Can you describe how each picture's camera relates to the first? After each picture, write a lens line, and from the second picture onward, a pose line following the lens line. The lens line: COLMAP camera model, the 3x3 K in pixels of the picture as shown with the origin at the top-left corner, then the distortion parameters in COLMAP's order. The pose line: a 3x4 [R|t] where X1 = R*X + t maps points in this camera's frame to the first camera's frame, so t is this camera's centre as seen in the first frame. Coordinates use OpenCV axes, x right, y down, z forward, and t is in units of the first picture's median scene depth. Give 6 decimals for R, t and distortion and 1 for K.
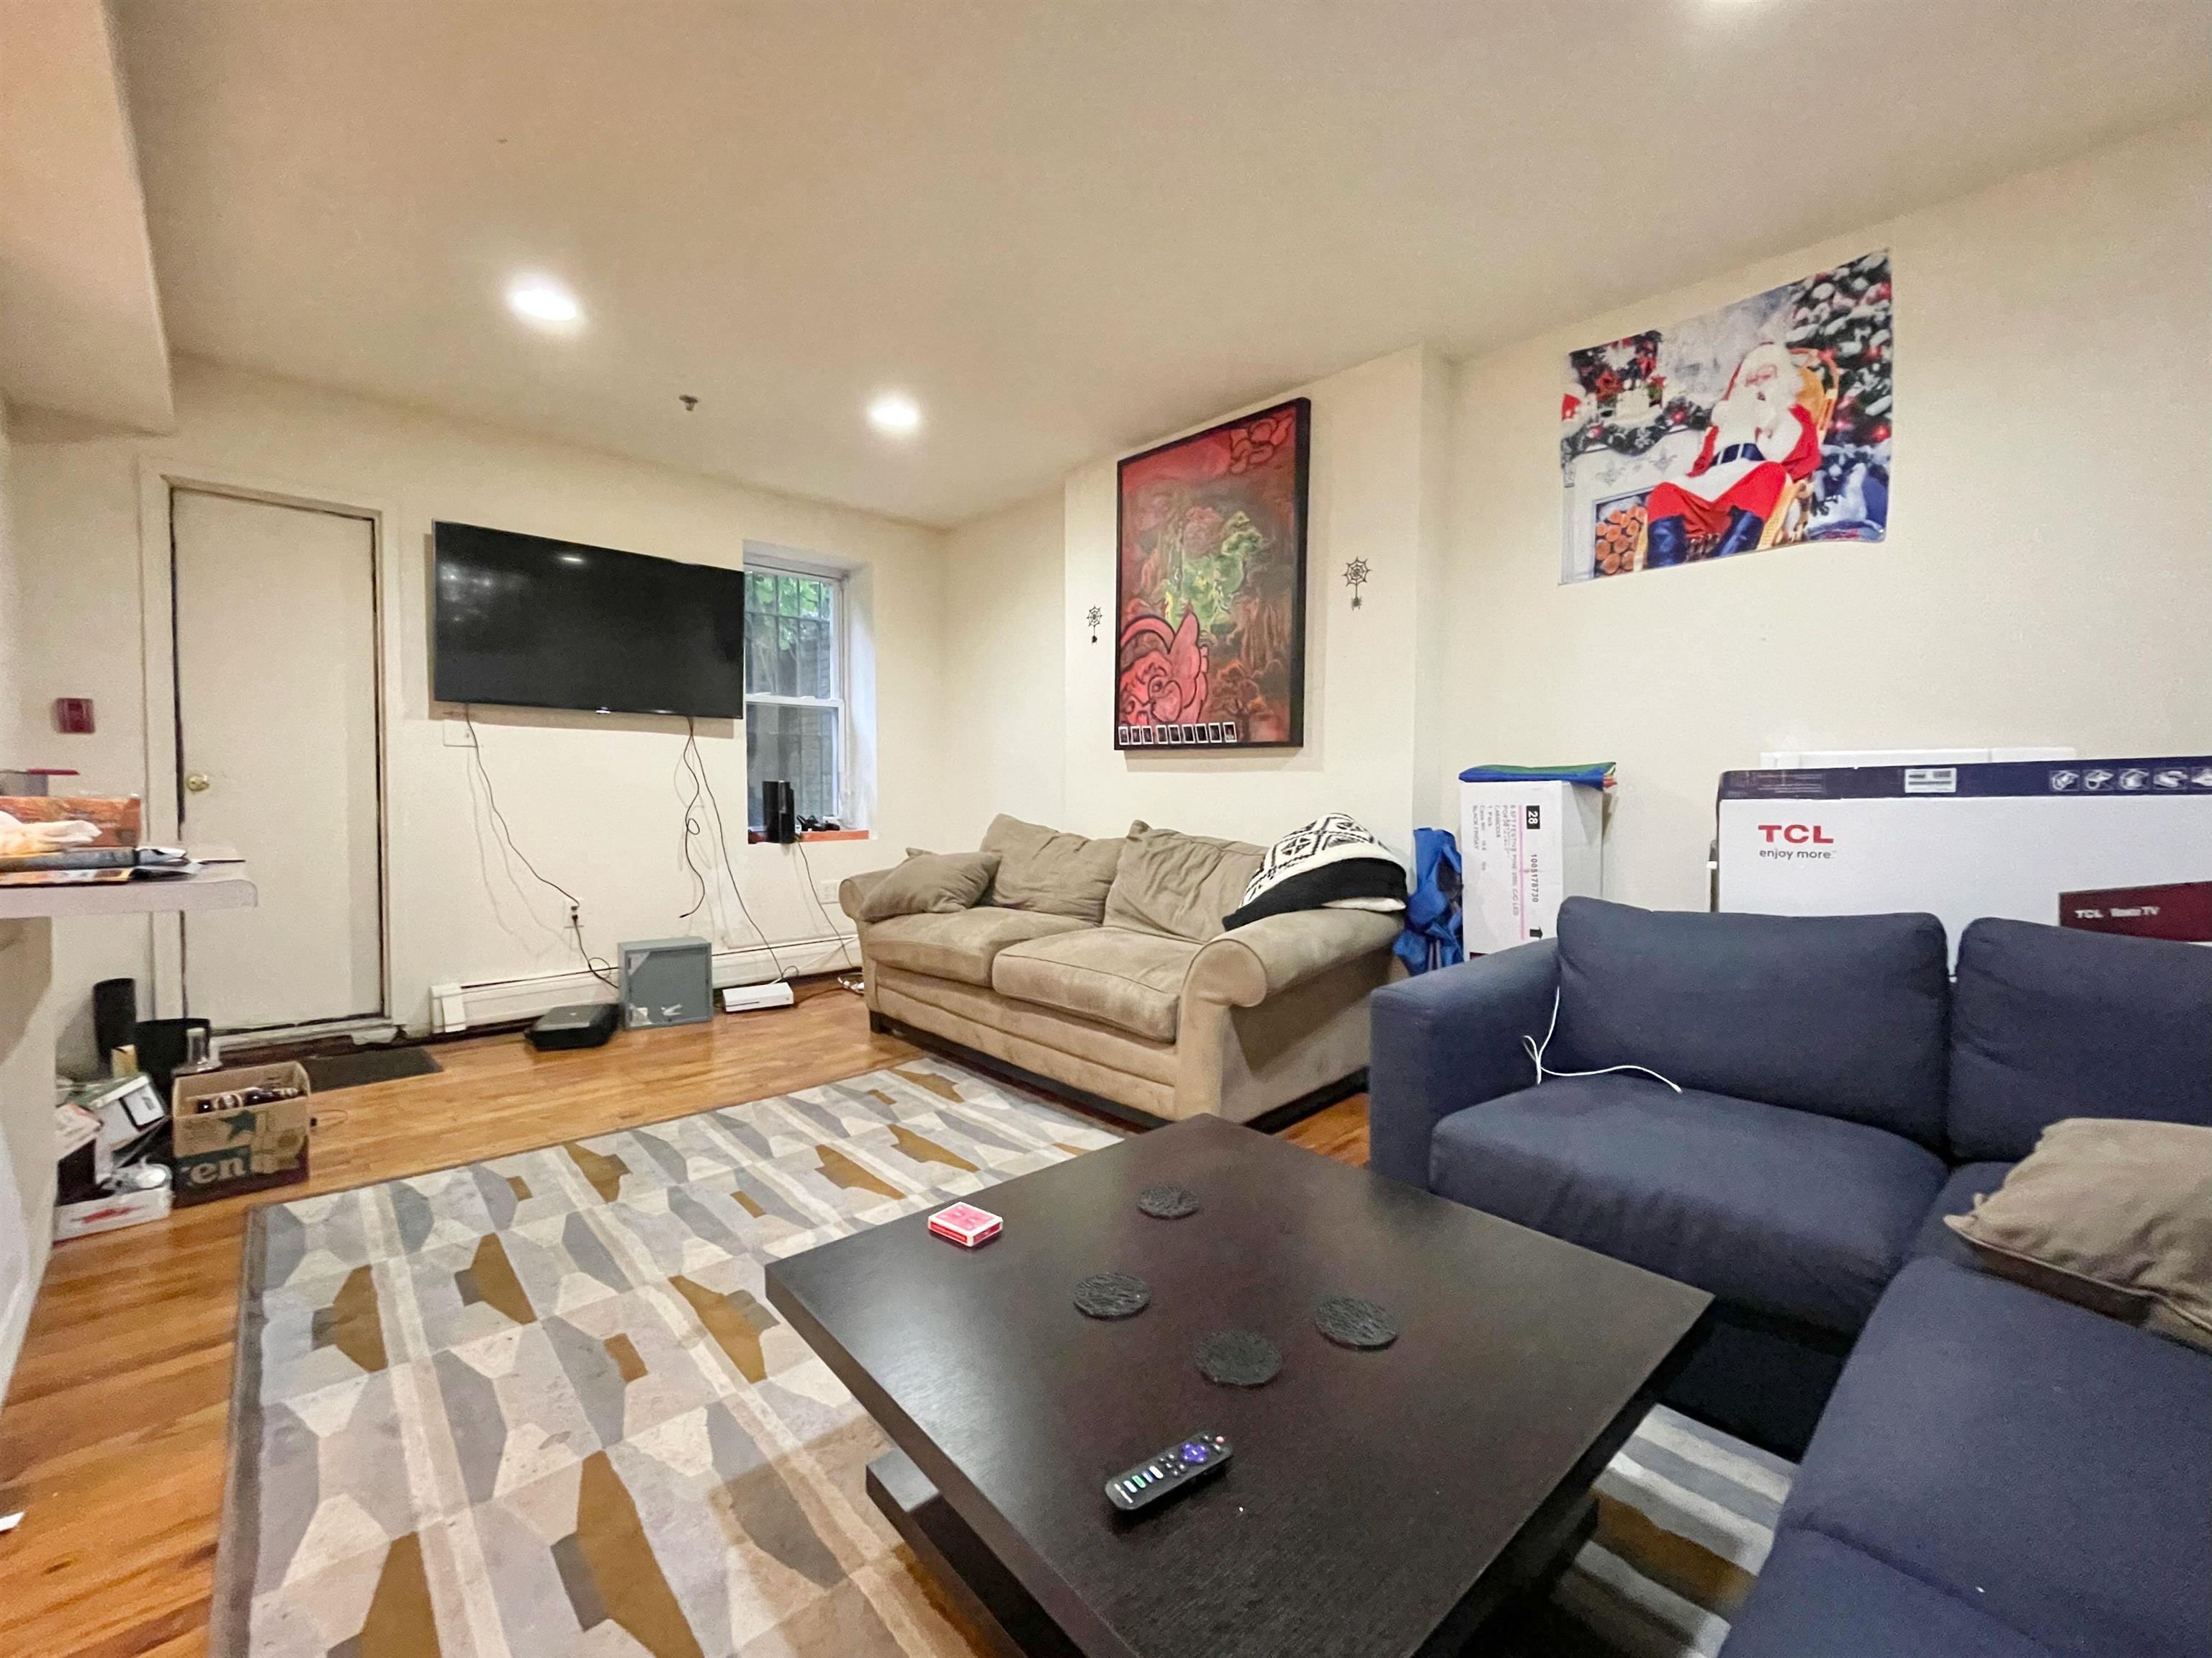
lens RADIAL K [[902.2, 0, 1107.3], [0, 902.2, 834.2], [0, 0, 1]] dist [-0.004258, 0.000001]
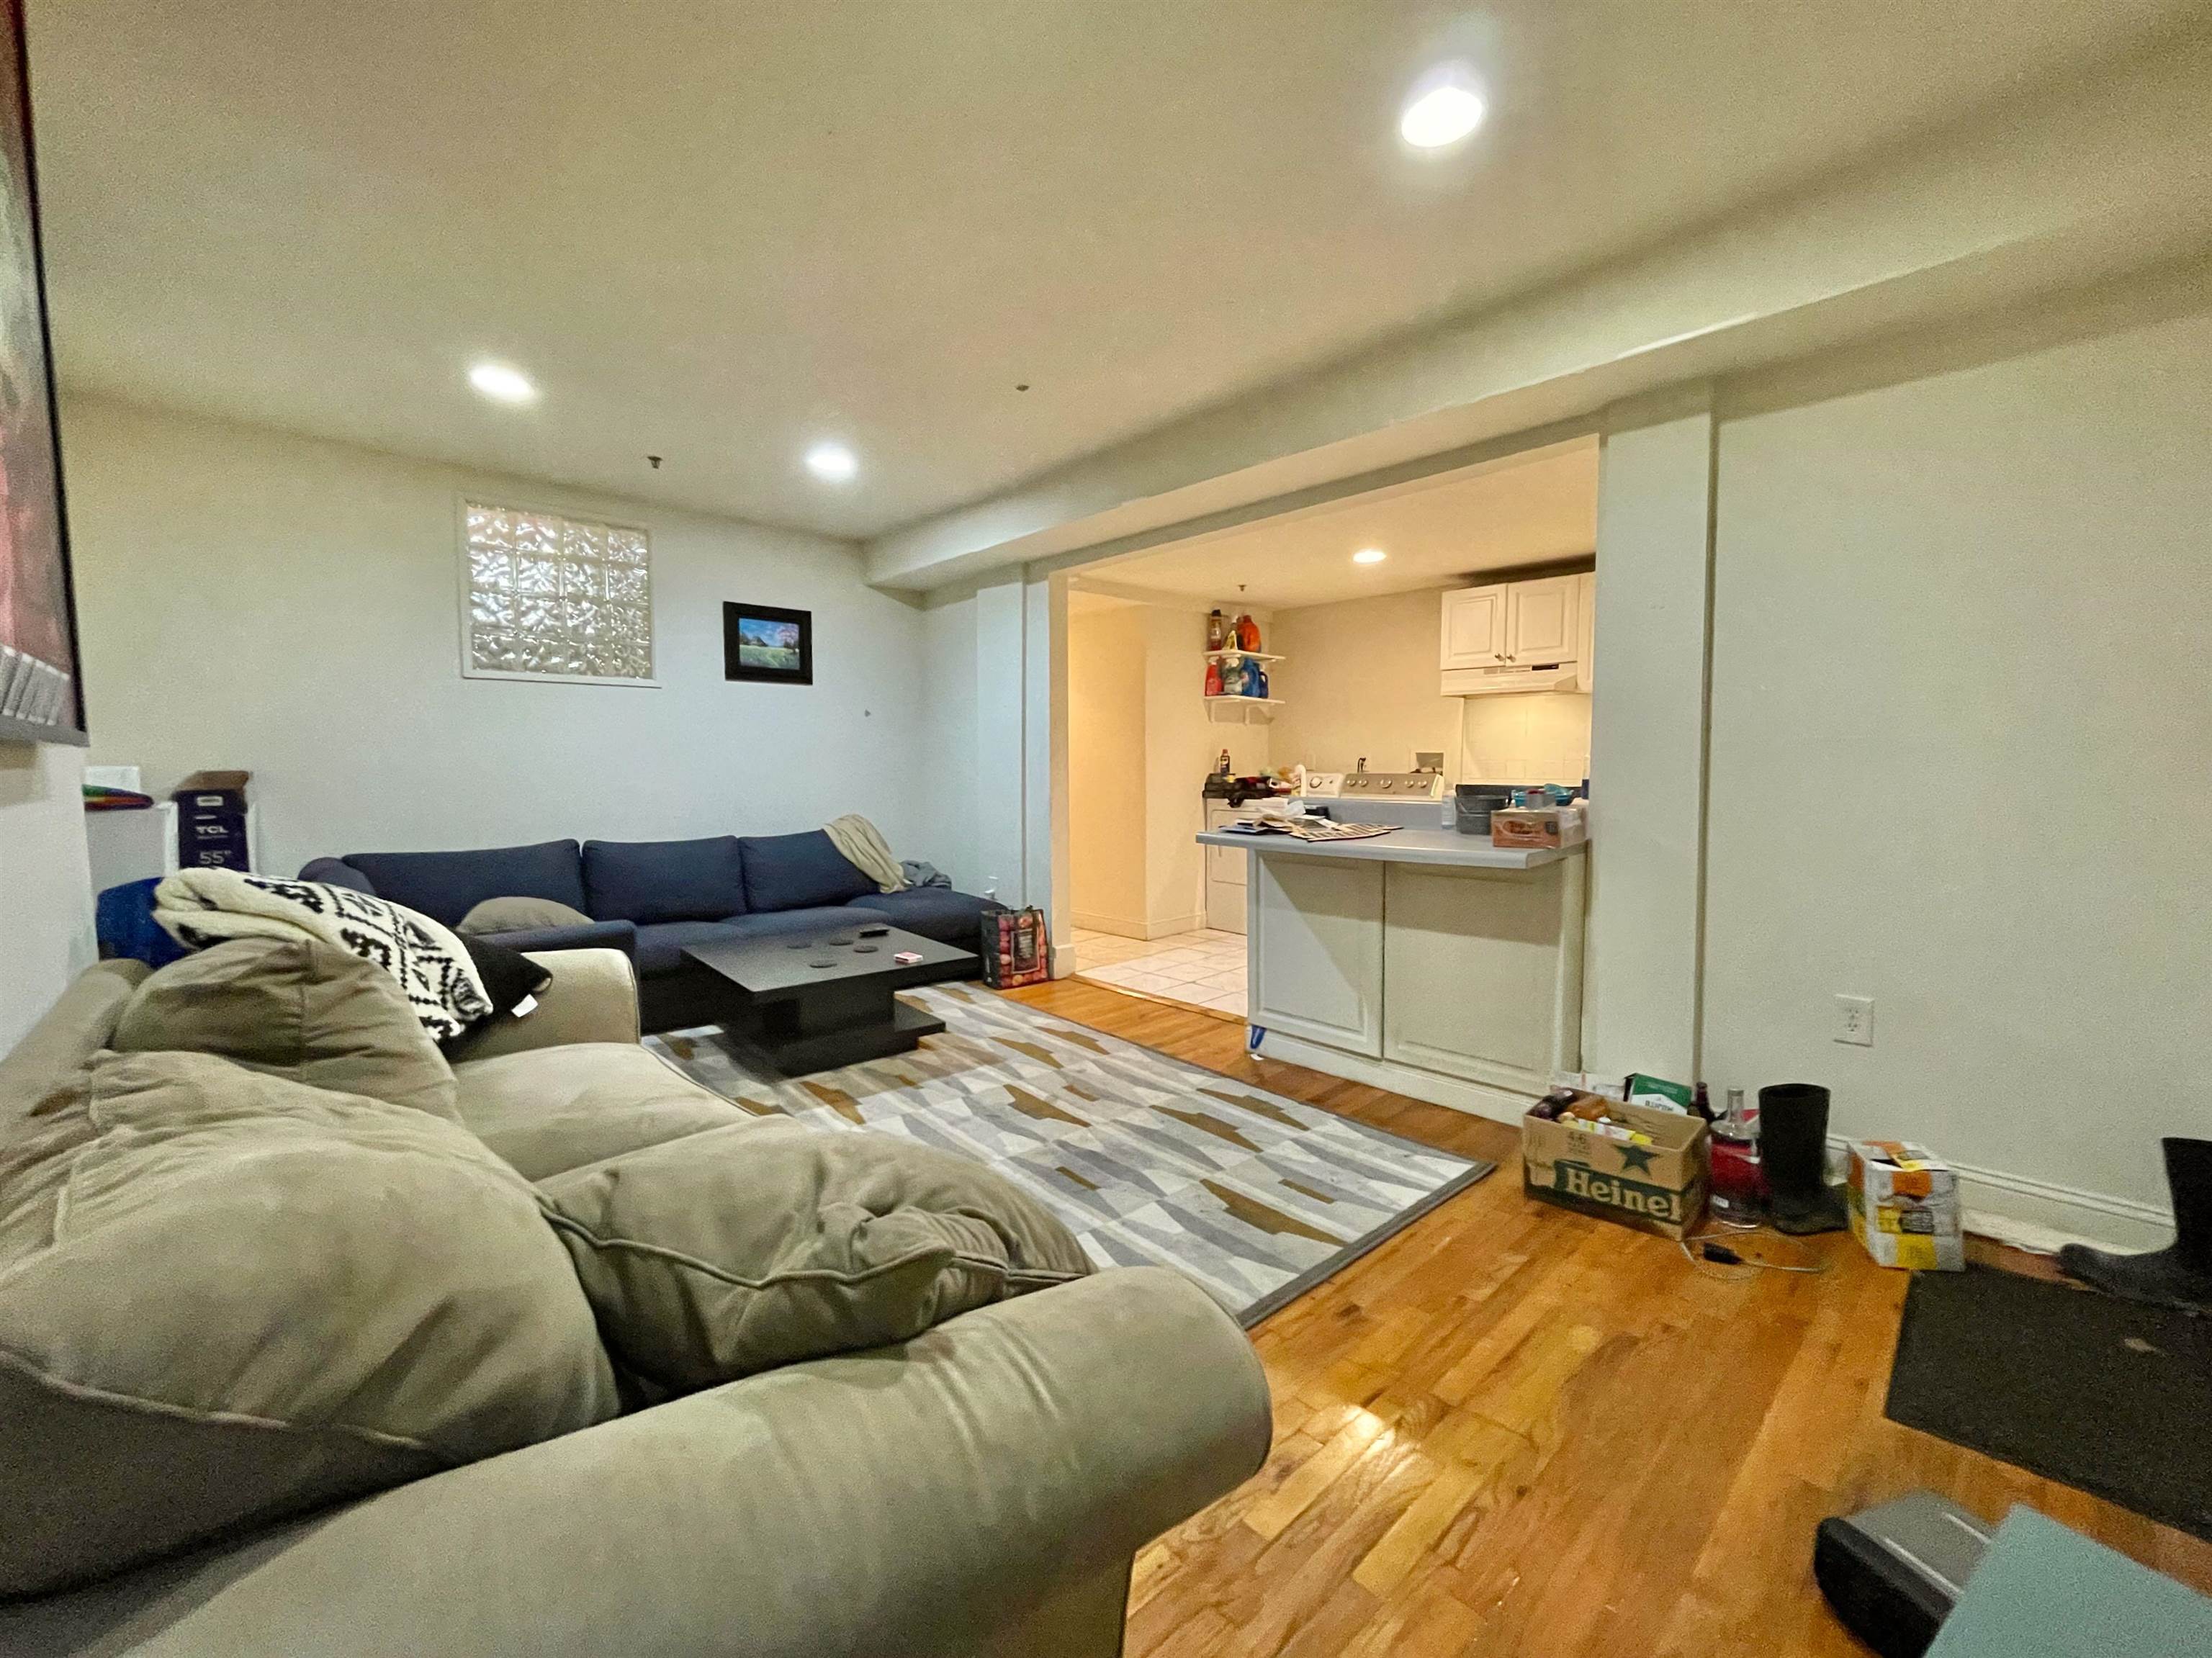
lens RADIAL K [[902.2, 0, 1096.8], [0, 902.2, 812.8], [0, 0, 1]] dist [-0.004258, 0.000001]
pose [[-0.999689, -0.005860, 0.024237, -0.373177], [-0.003051, 0.993432, 0.114381, -0.140931], [-0.024748, 0.114272, -0.993141, 1.724848]]
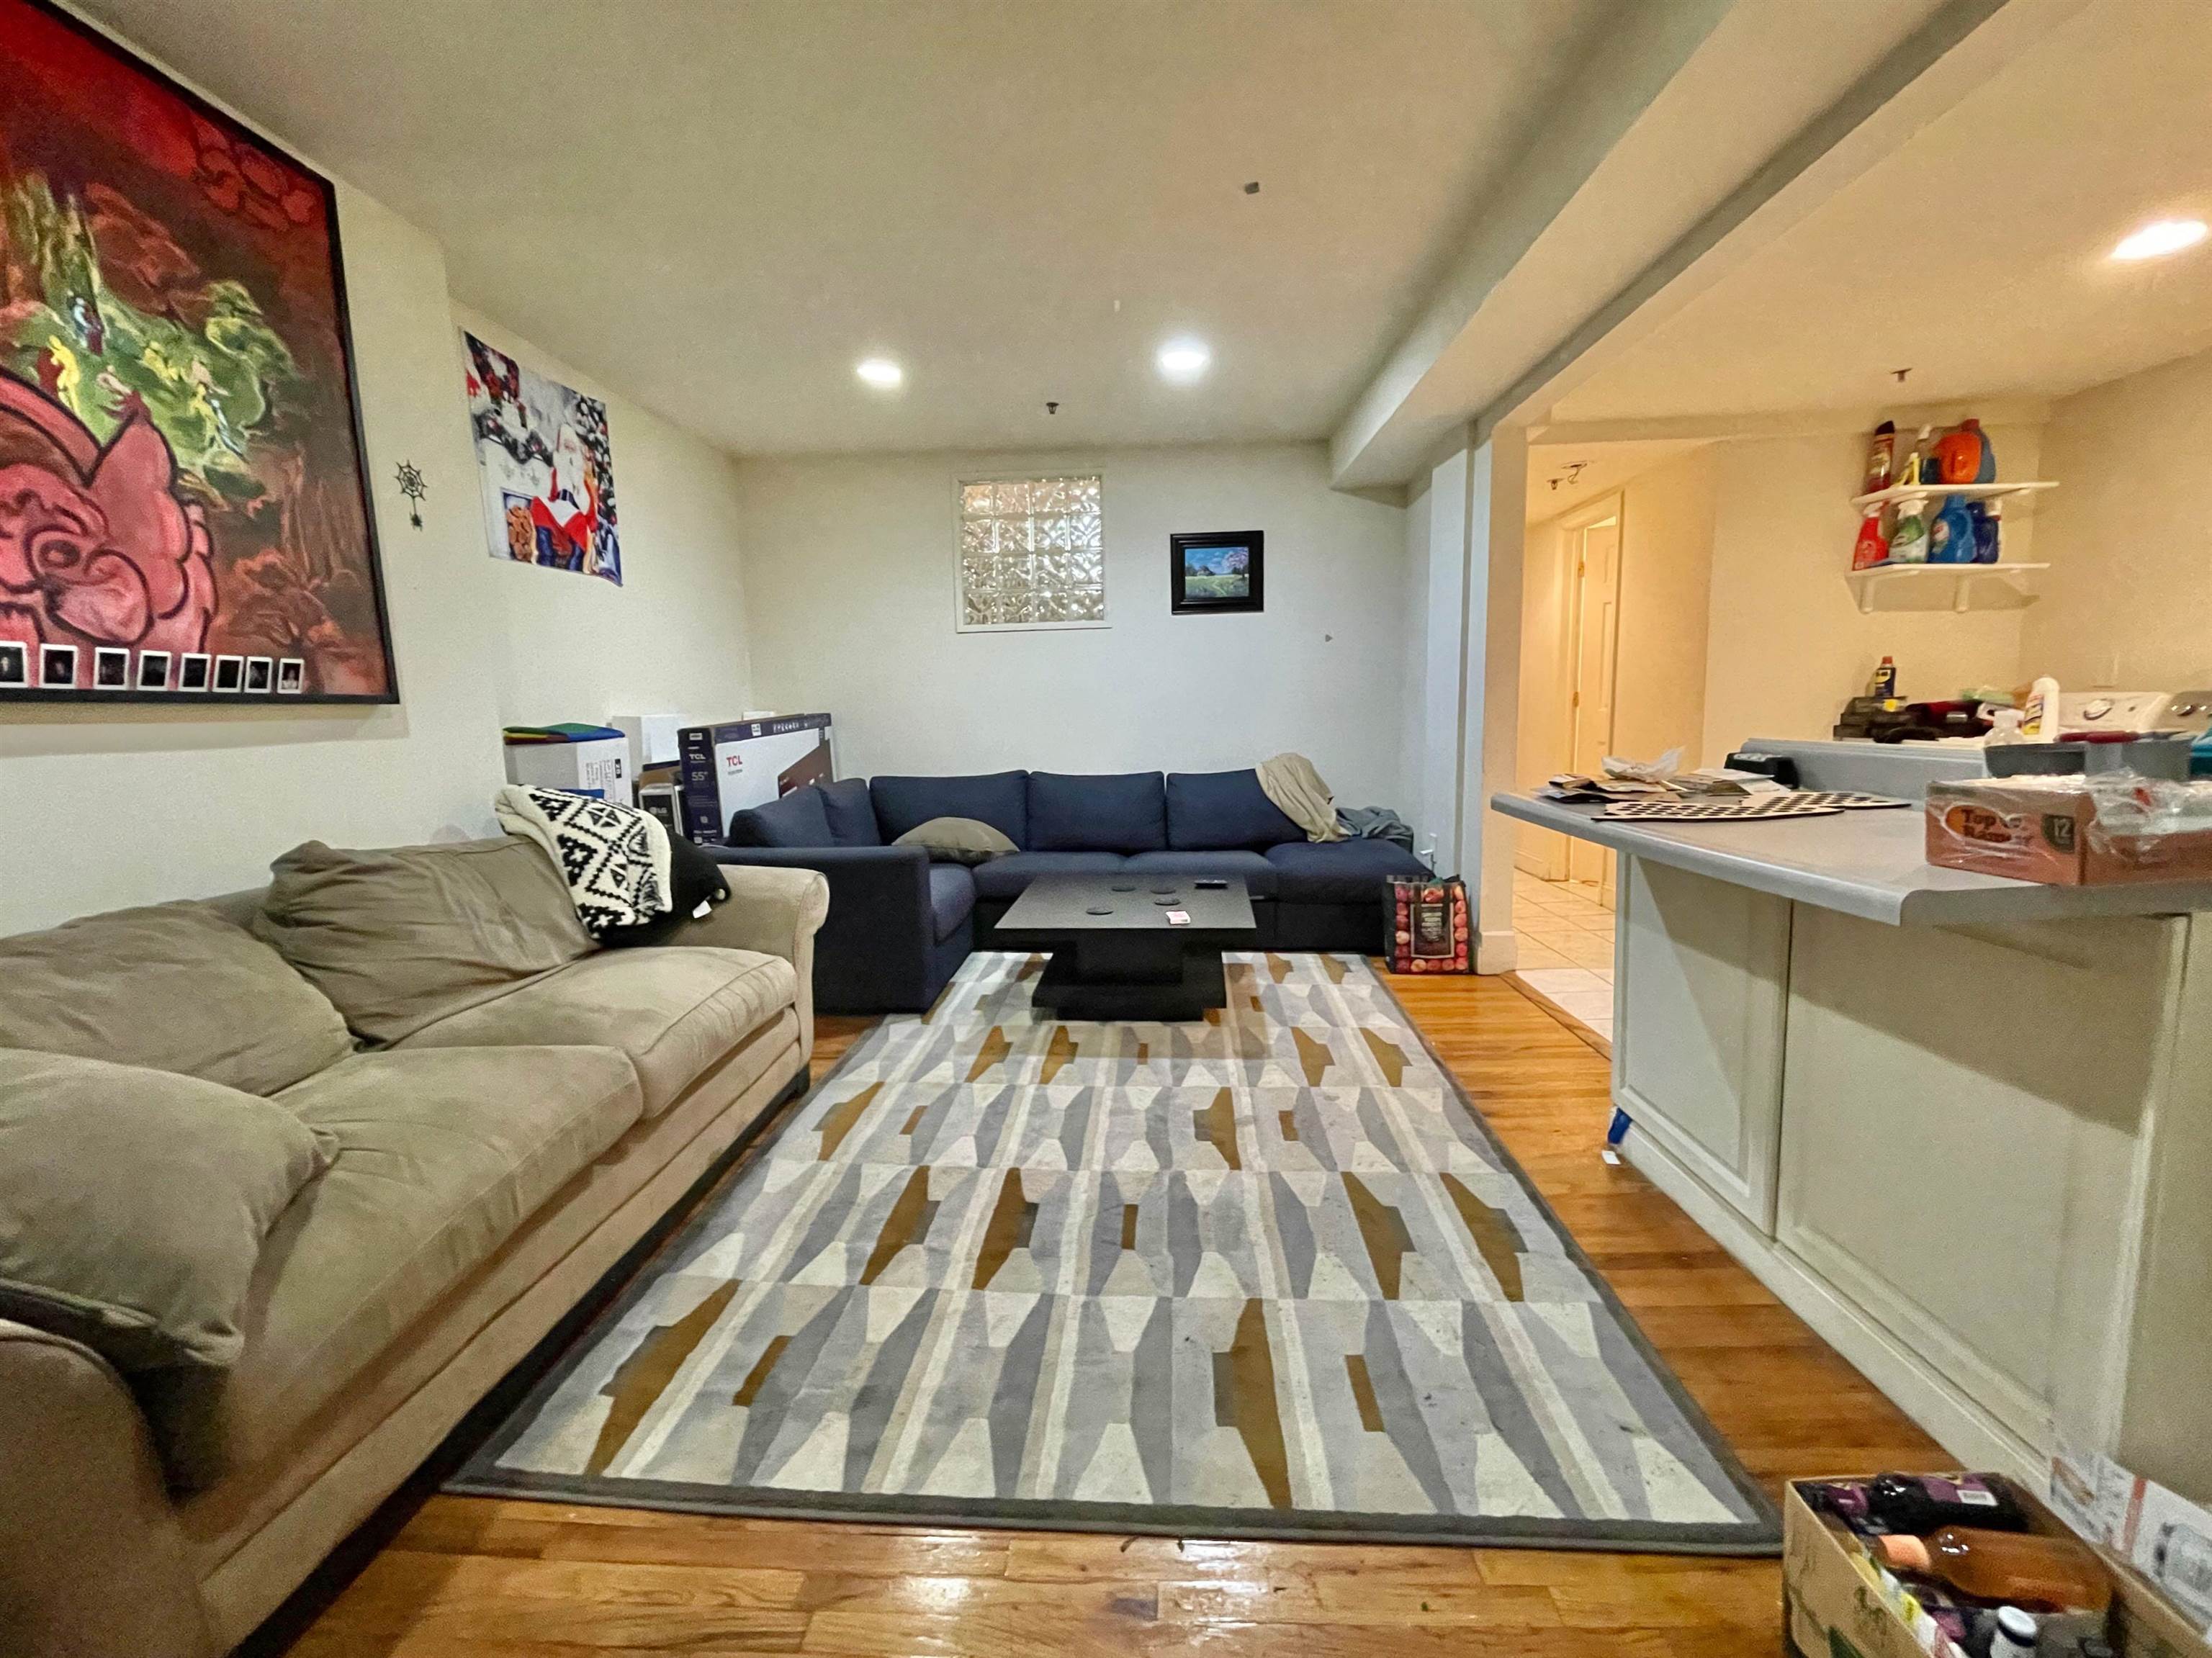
lens RADIAL K [[902.2, 0, 1108.0], [0, 902.2, 830.1], [0, 0, 1]] dist [-0.004258, 0.000001]
pose [[-0.687113, -0.087175, 0.721302, -0.824993], [0.065037, 0.981410, 0.180565, -0.108367], [-0.723634, 0.170980, -0.668670, 1.288709]]
